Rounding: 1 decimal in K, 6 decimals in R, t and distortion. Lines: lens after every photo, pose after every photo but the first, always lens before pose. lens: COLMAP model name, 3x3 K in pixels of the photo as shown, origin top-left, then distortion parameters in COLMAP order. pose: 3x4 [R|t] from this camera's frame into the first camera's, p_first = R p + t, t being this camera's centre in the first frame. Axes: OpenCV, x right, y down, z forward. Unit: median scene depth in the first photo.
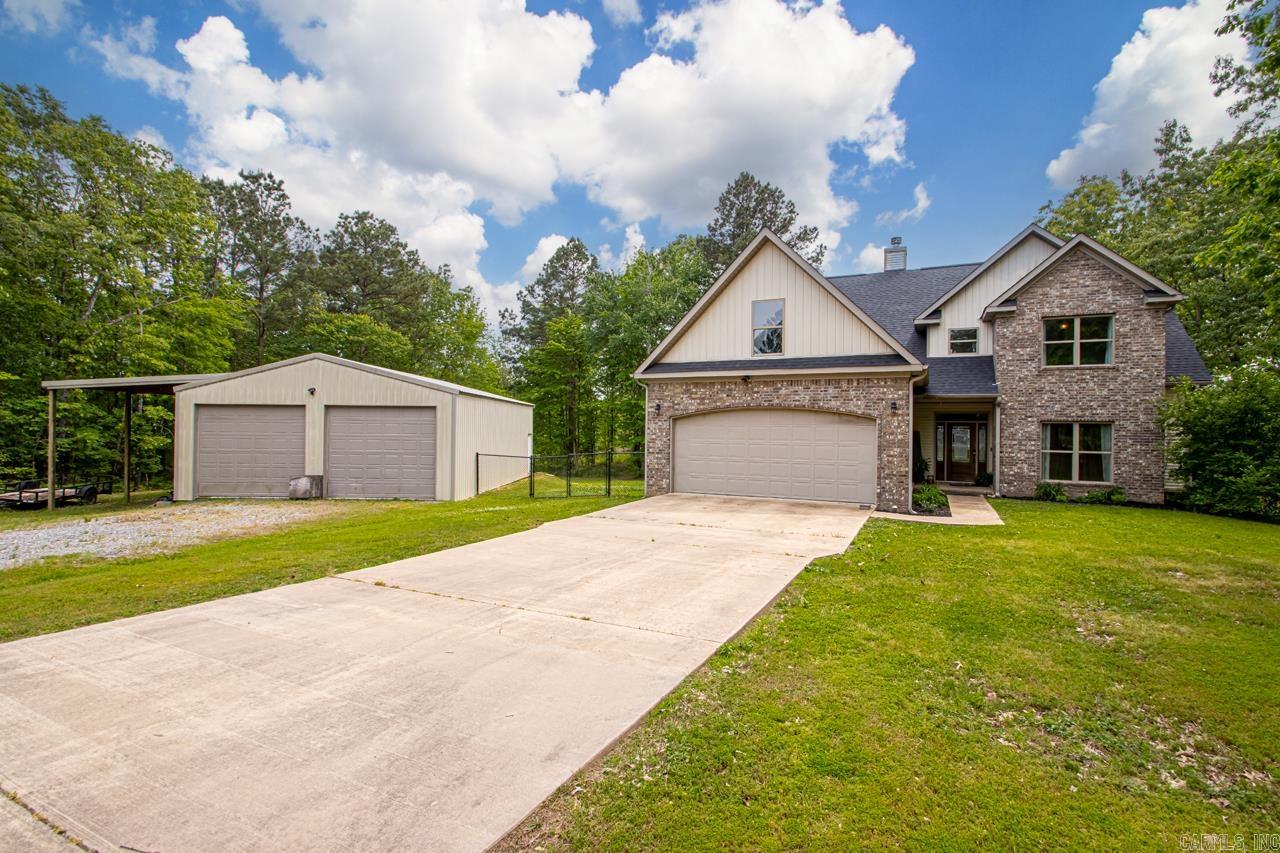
lens RADIAL K [[588.2, 0, 660.1], [0, 588.2, 414.6], [0, 0, 1]] dist [0.020405, -0.013992]
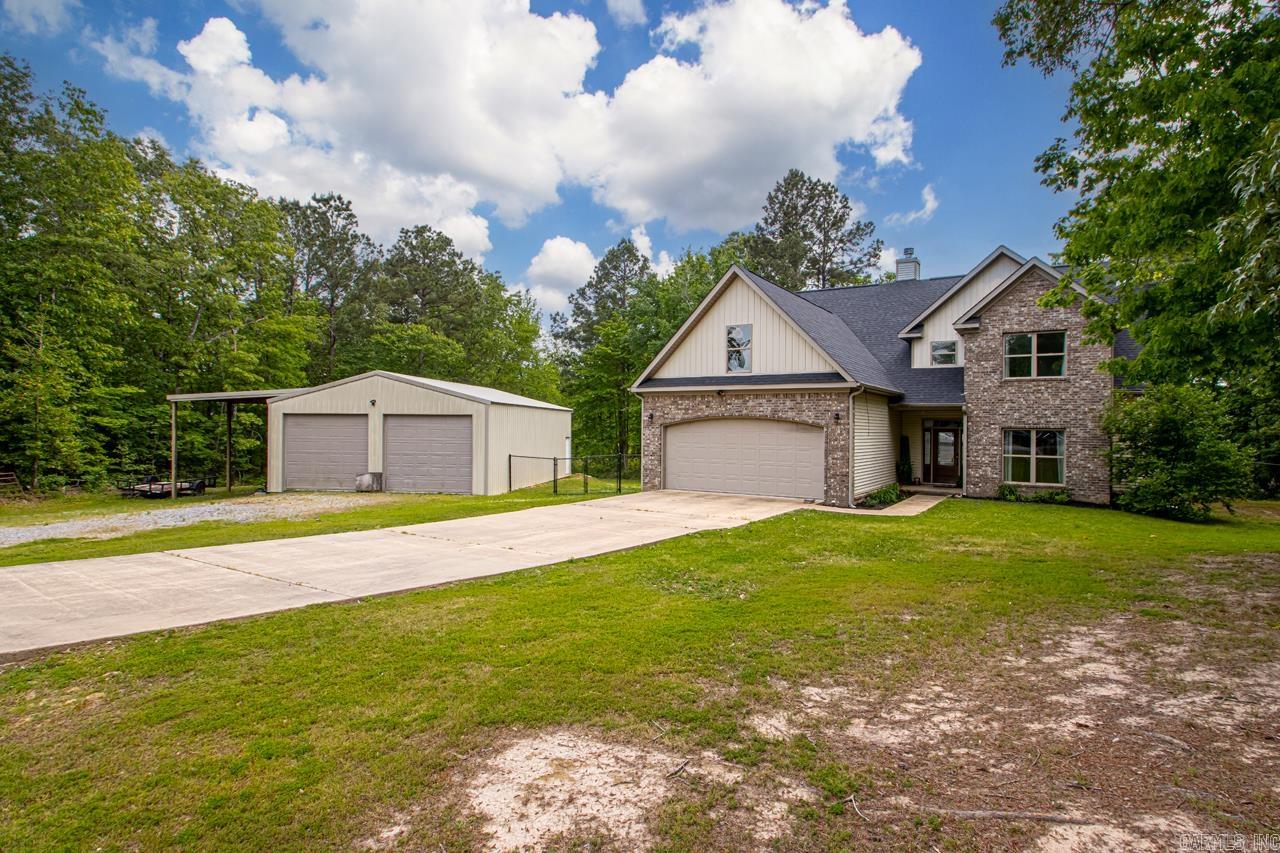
lens RADIAL K [[701.0, 0, 704.4], [0, 701.0, 410.5], [0, 0, 1]] dist [0.012605, -0.011194]
pose [[0.994777, -0.001621, -0.102062, 0.209940], [0.001753, 0.999998, 0.001199, -0.022156], [0.102059, -0.001372, 0.994777, -0.326258]]
